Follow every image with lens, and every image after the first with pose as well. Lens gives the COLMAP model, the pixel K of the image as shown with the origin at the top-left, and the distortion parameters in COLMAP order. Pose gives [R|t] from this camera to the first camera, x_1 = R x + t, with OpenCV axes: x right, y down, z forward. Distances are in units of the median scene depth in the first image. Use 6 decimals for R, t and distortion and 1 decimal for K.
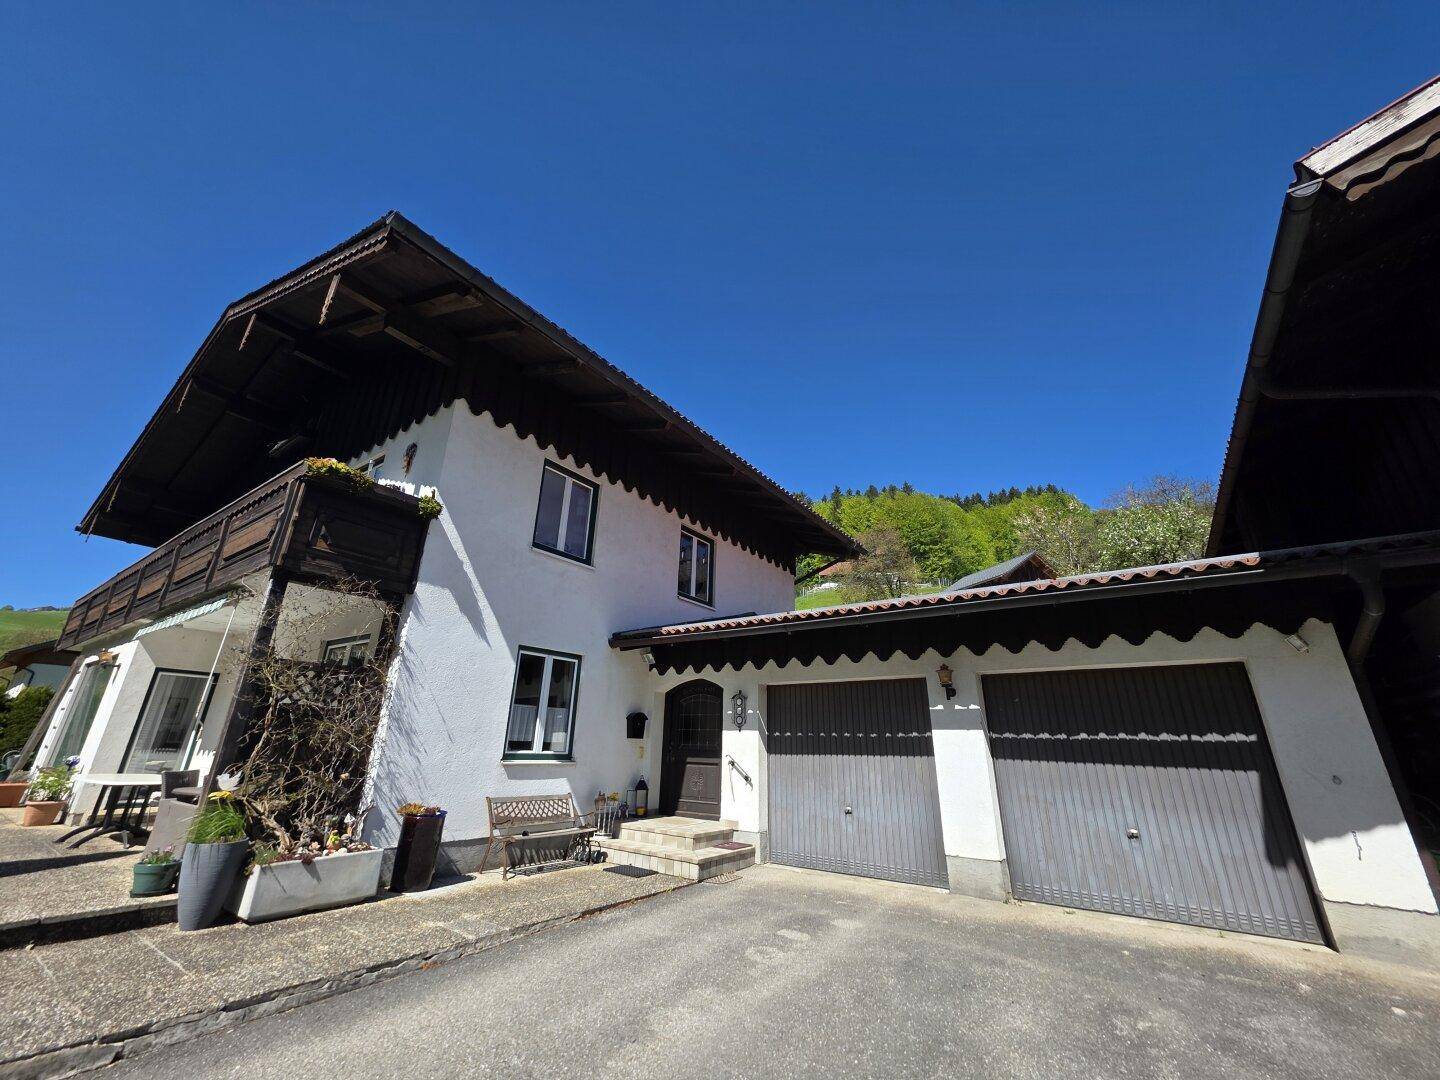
lens RADIAL K [[570.7, 0, 725.5], [0, 570.7, 527.9], [0, 0, 1]] dist [0.001719, 0.000111]
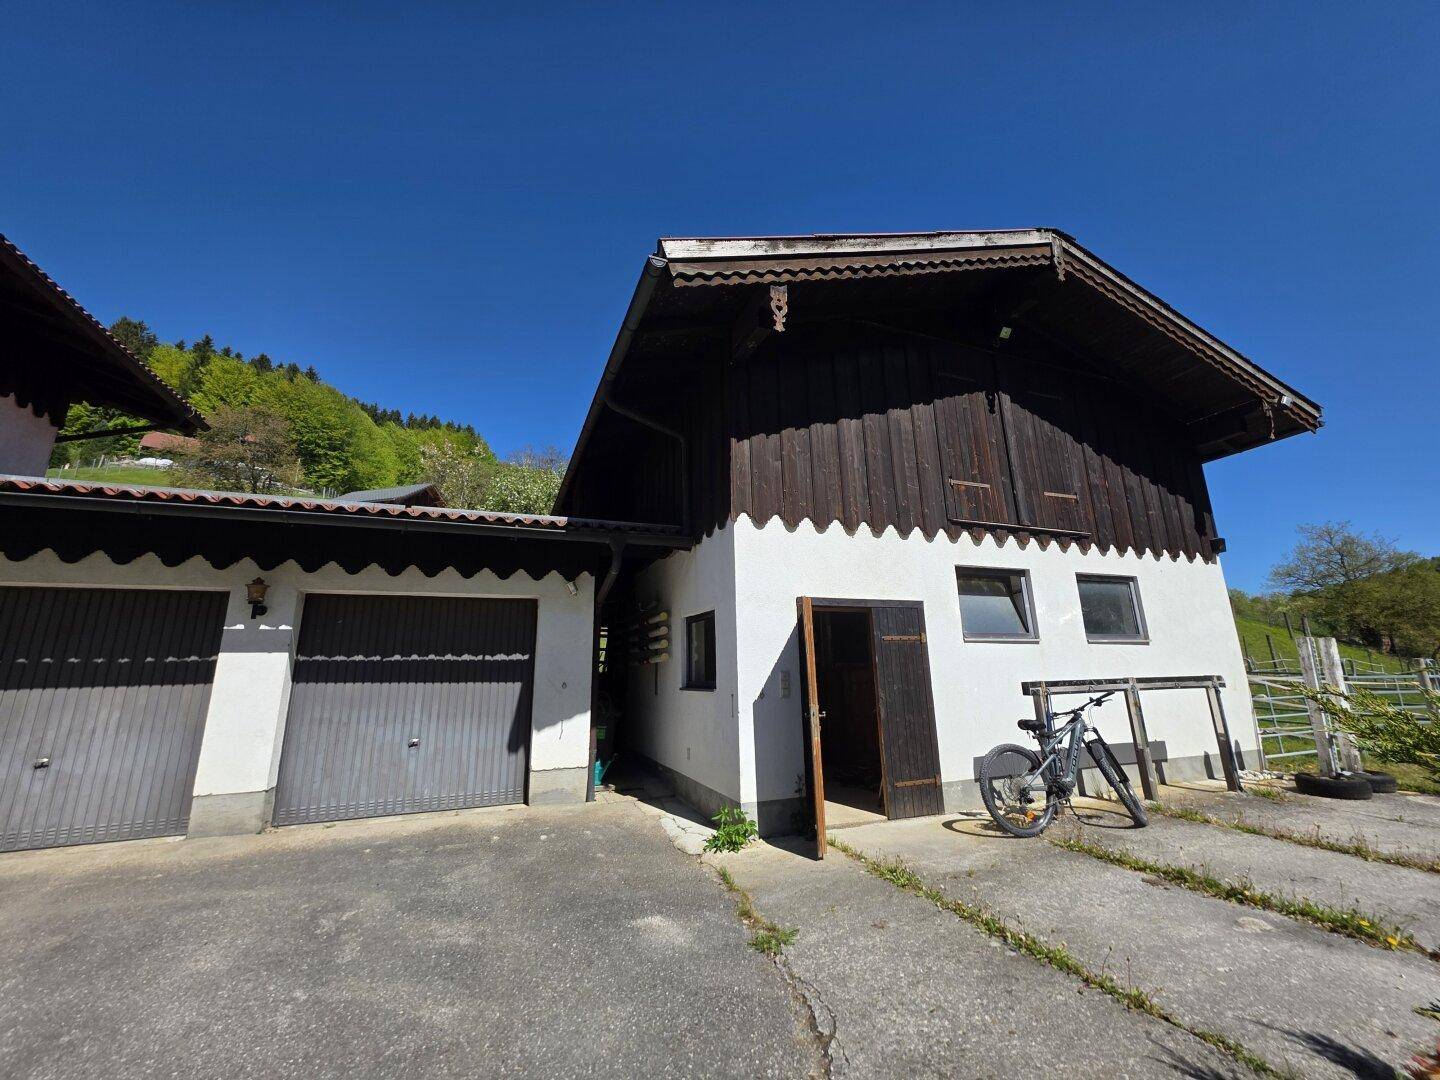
lens RADIAL K [[570.7, 0, 714.0], [0, 570.7, 527.0], [0, 0, 1]] dist [0.001719, 0.000111]
pose [[0.558471, 0.172847, 0.811317, 0.067704], [-0.271500, 0.962268, -0.018119, -0.002761], [-0.783836, -0.210153, 0.584326, -0.011589]]
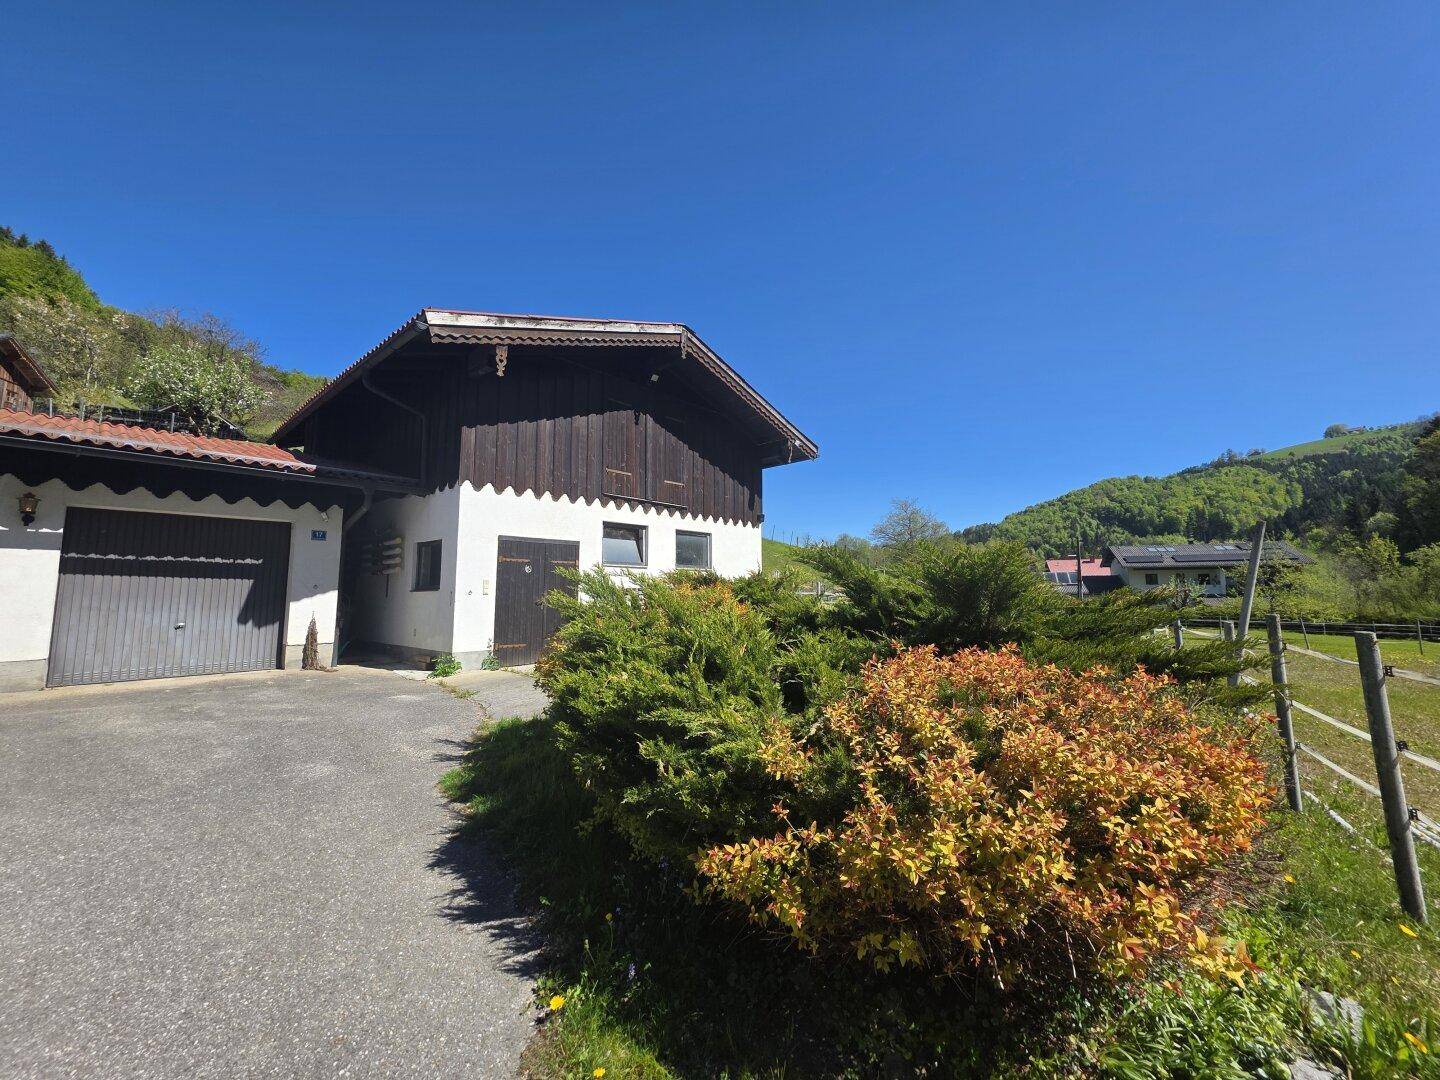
lens RADIAL K [[570.7, 0, 716.9], [0, 570.7, 531.6], [0, 0, 1]] dist [0.001719, 0.000111]
pose [[0.112695, 0.085832, 0.989916, -0.575333], [-0.352402, 0.934952, -0.040948, -0.105799], [-0.929038, -0.344234, 0.135611, -0.369642]]
